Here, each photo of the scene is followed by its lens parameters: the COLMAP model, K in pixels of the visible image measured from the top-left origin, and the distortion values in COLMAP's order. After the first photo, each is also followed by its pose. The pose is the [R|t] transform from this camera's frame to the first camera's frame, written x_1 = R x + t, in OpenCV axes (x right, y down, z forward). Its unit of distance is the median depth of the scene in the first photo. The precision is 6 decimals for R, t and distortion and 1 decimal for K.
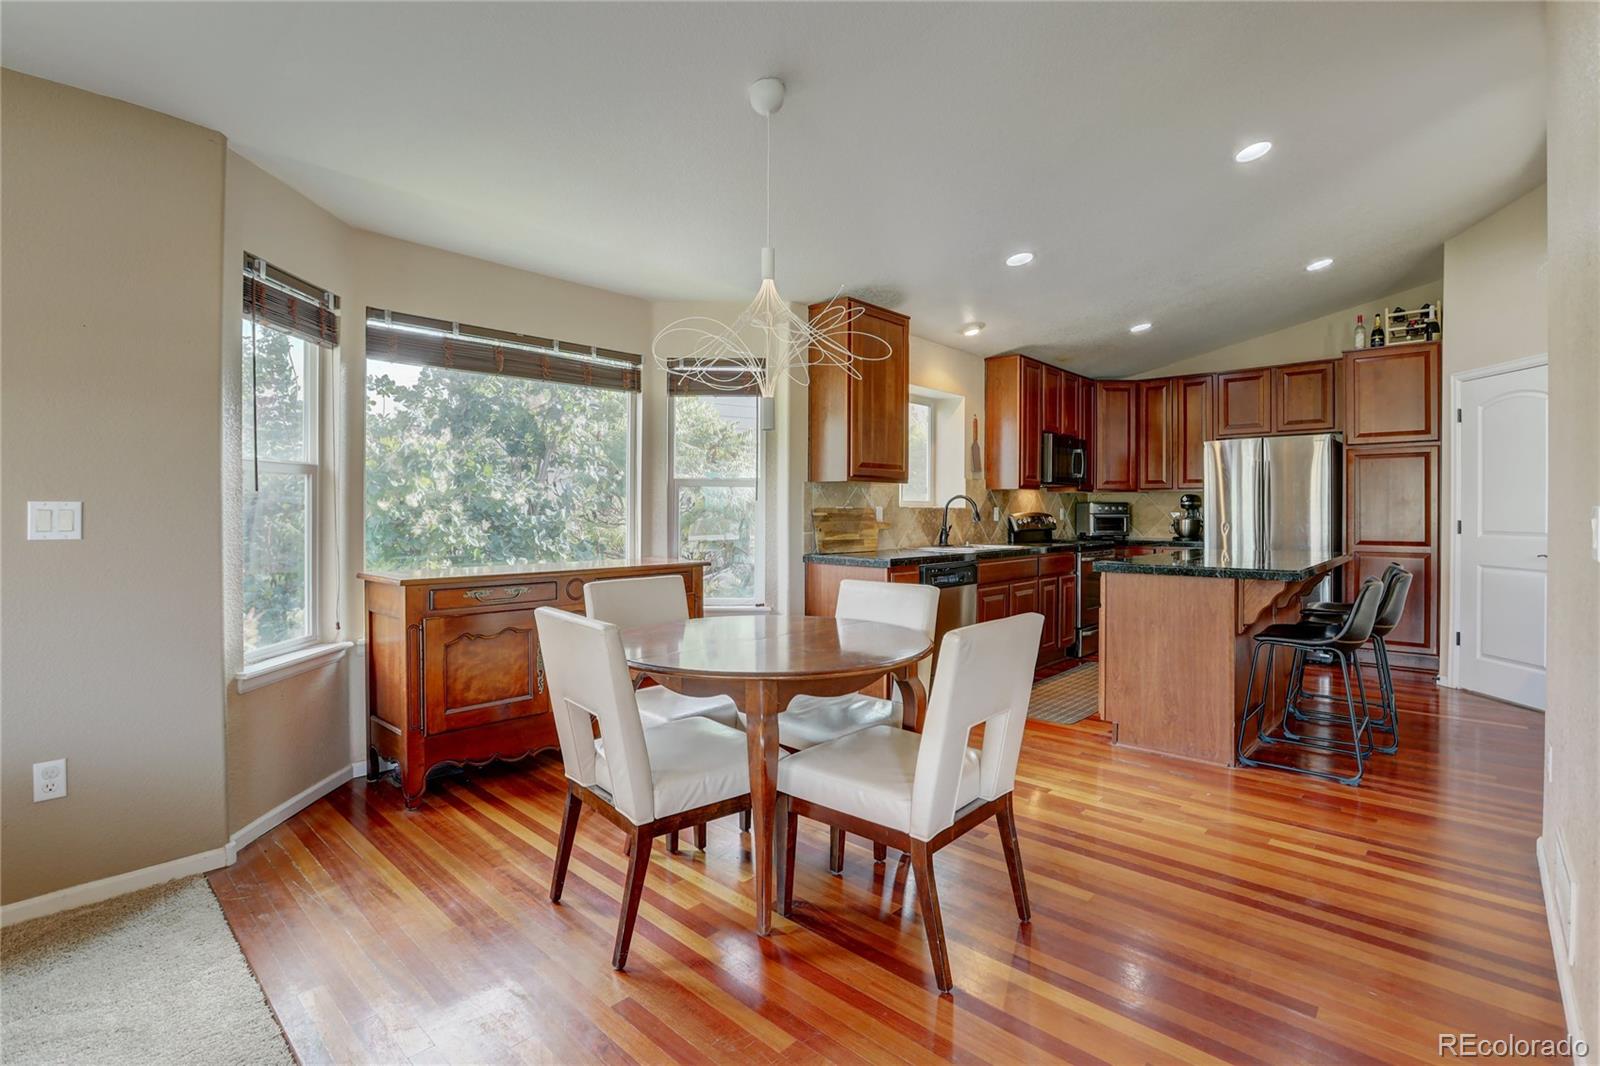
lens RADIAL K [[731.9, 0, 836.2], [0, 731.9, 523.2], [0, 0, 1]] dist [-0.033800, 0.007447]
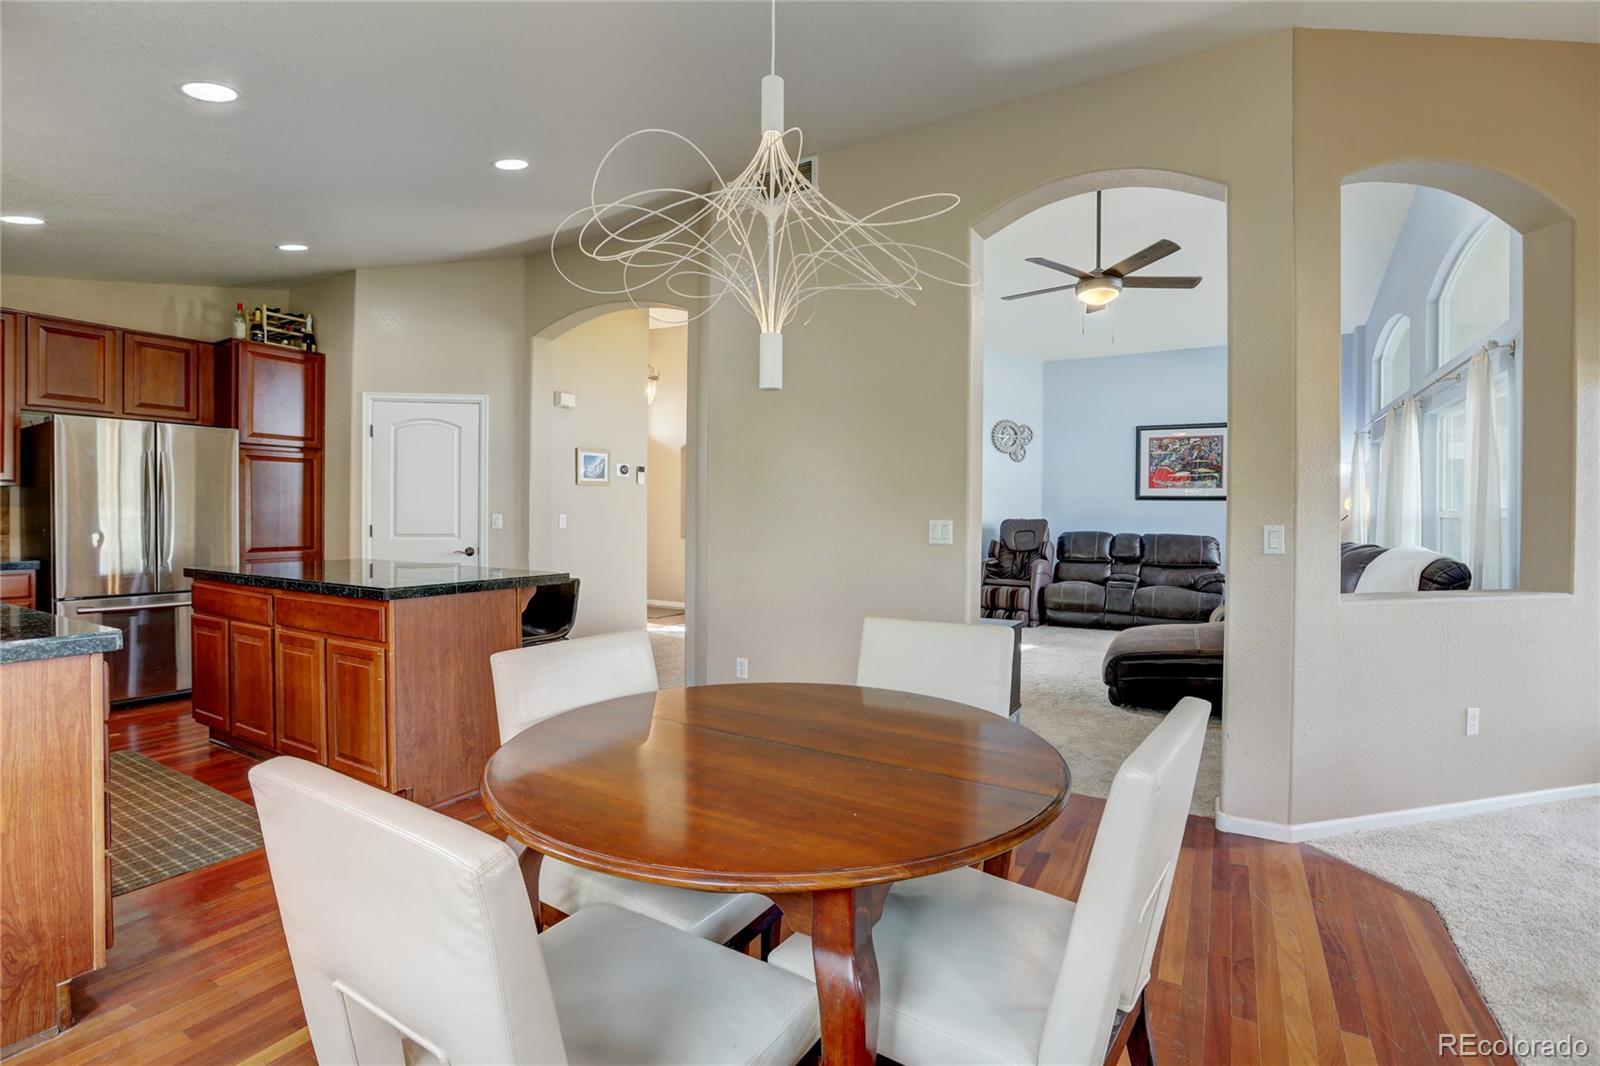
lens RADIAL K [[731.9, 0, 794.5], [0, 731.9, 519.3], [0, 0, 1]] dist [-0.033800, 0.007447]
pose [[-0.146447, -0.005506, 0.989203, -0.289064], [0.011368, 0.999909, 0.007248, -0.011776], [-0.989153, 0.012307, -0.146371, 0.447428]]
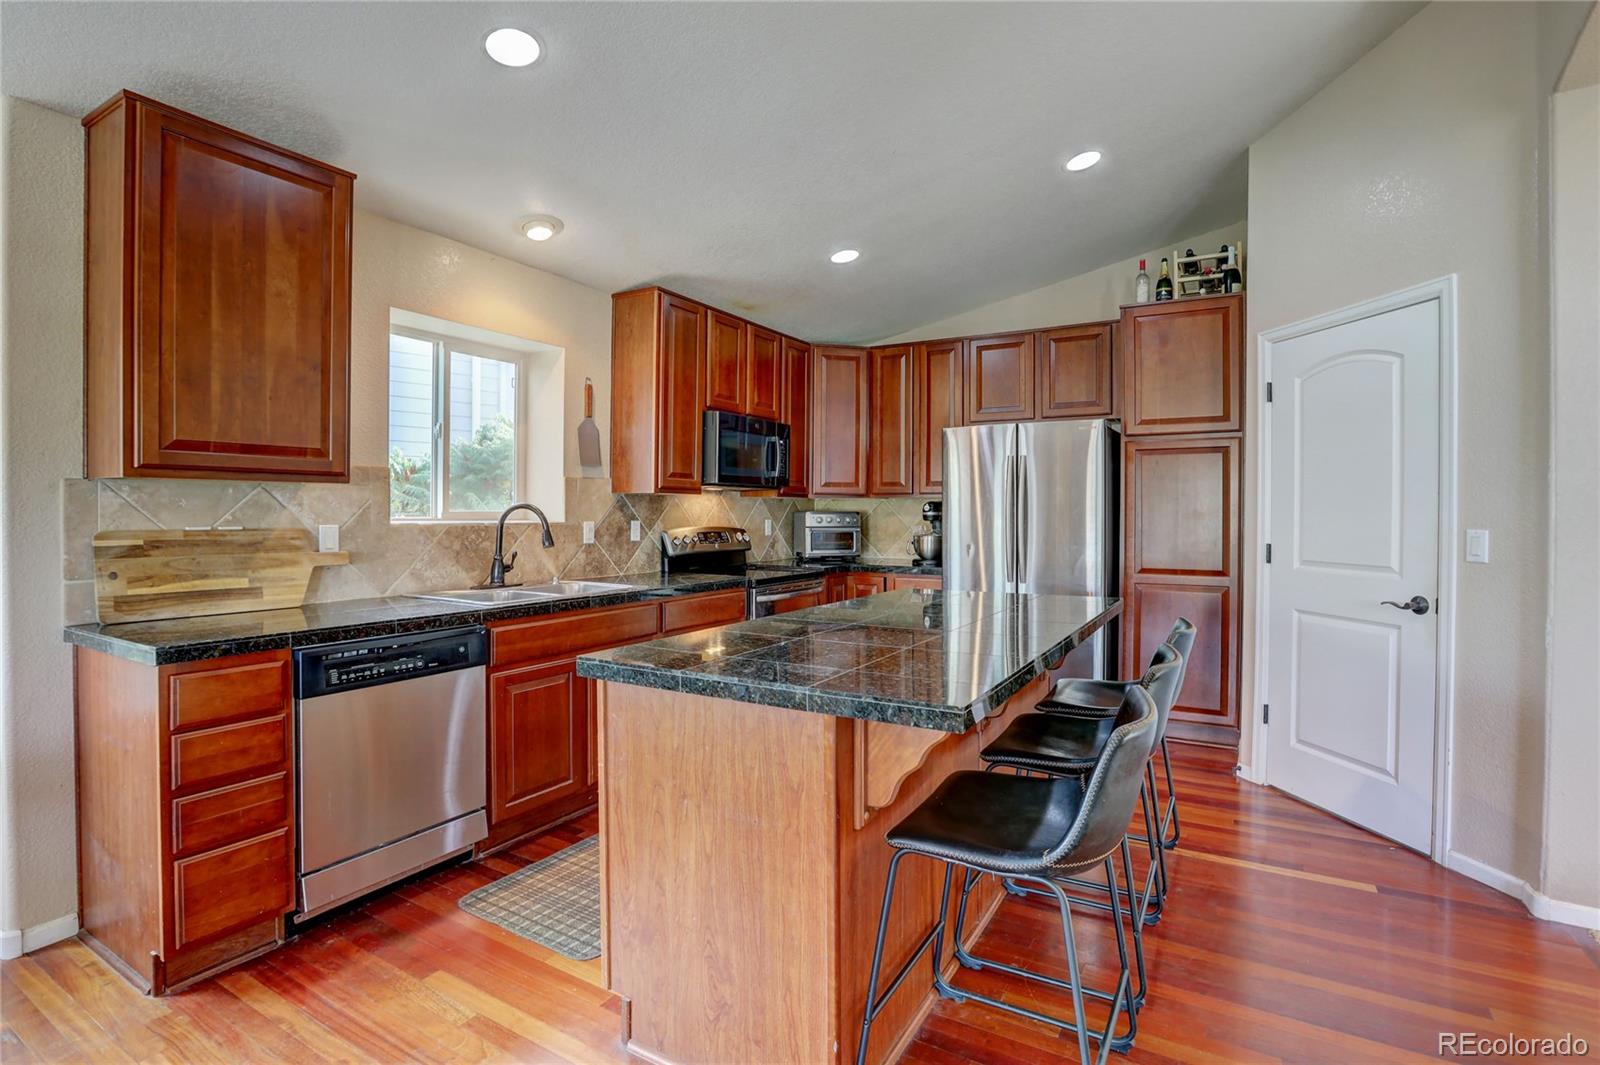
lens RADIAL K [[731.9, 0, 801.3], [0, 731.9, 527.7], [0, 0, 1]] dist [-0.033800, 0.007447]
pose [[0.985447, 0.000162, 0.169985, 0.266114], [-0.000968, 0.999989, 0.004659, -0.019274], [-0.169982, -0.004755, 0.985436, 0.337966]]
